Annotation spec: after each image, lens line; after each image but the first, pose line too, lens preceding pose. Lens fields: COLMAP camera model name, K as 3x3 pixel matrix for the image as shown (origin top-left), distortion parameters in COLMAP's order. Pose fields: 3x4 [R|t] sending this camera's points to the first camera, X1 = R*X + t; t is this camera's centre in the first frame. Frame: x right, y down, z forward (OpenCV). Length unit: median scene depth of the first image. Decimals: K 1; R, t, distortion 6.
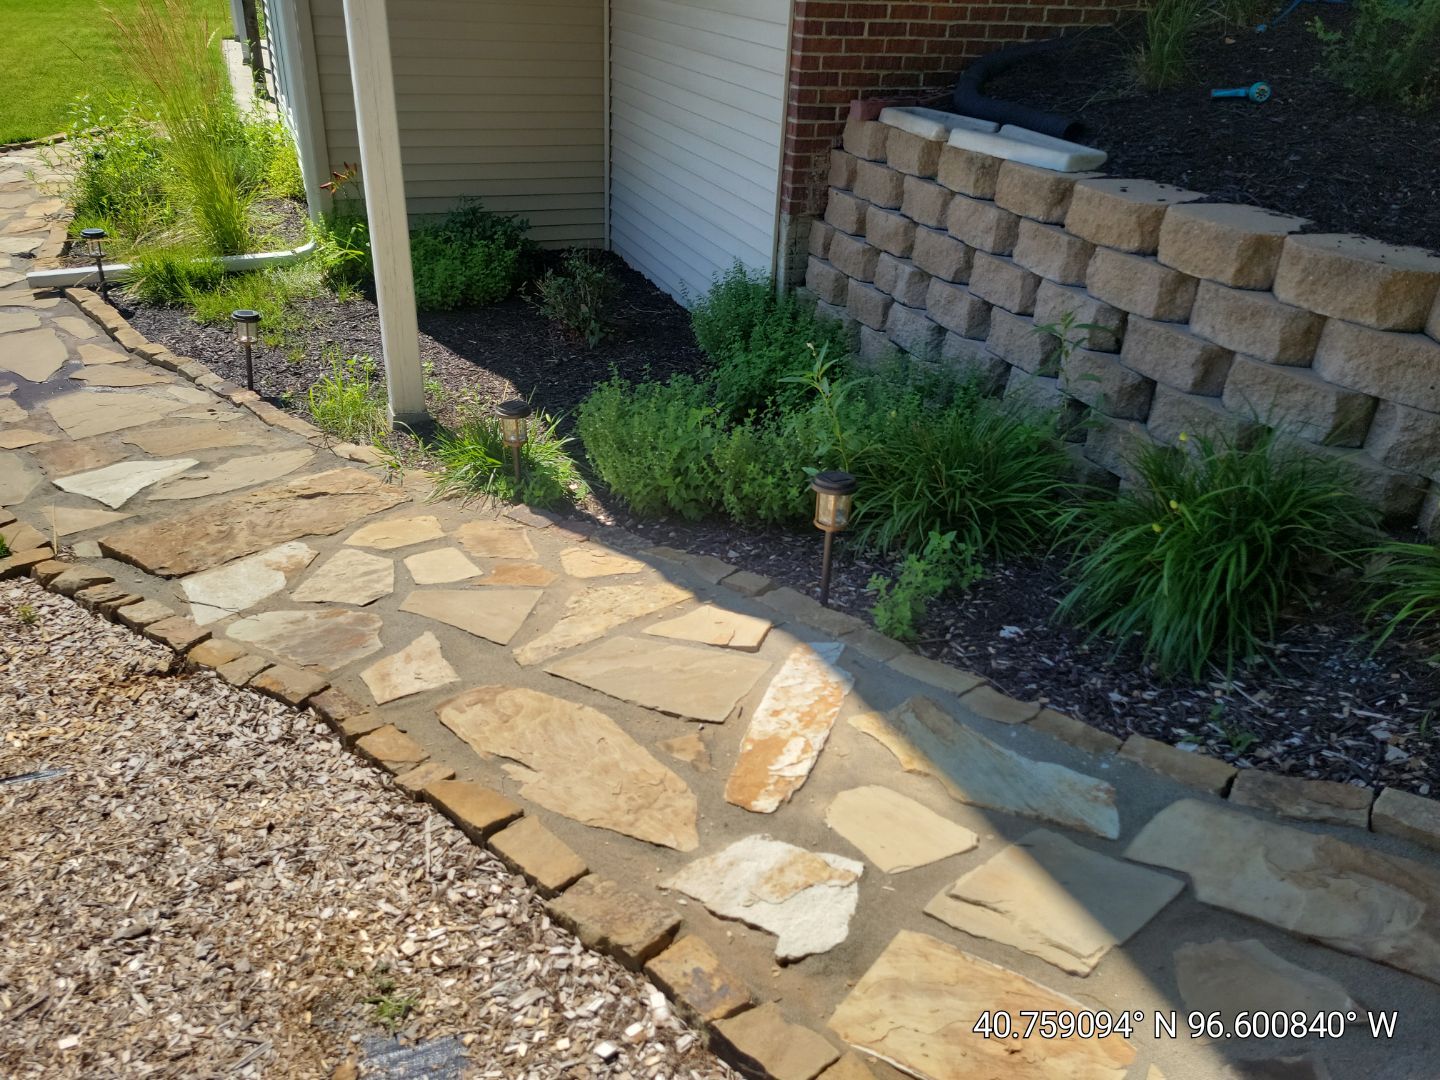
lens RADIAL K [[1097.1, 0, 720.0], [0, 1097.1, 540.0], [0, 0, 1]] dist [0.062819, -0.038146]
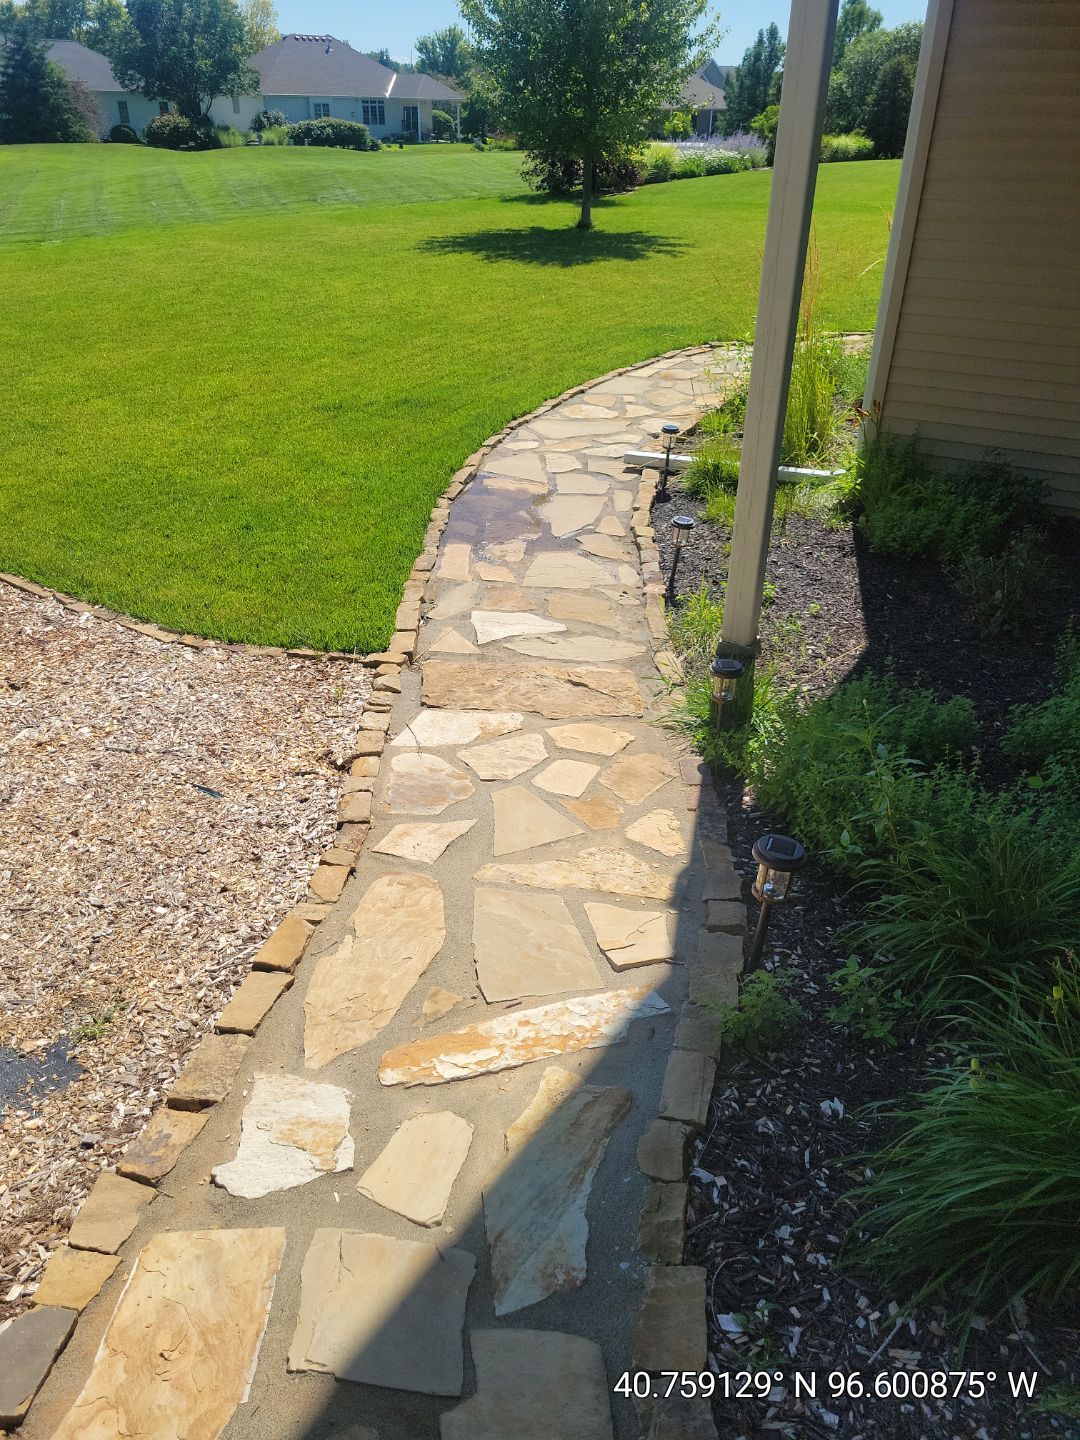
lens RADIAL K [[1087.4, 0, 540.0], [0, 1087.4, 720.0], [0, 0, 1]] dist [0.062510, -0.041514]
pose [[0.644386, 0.351615, -0.679069, 0.429835], [-0.355413, 0.923987, 0.141170, -0.164682], [0.677088, 0.150382, 0.720373, 0.163761]]
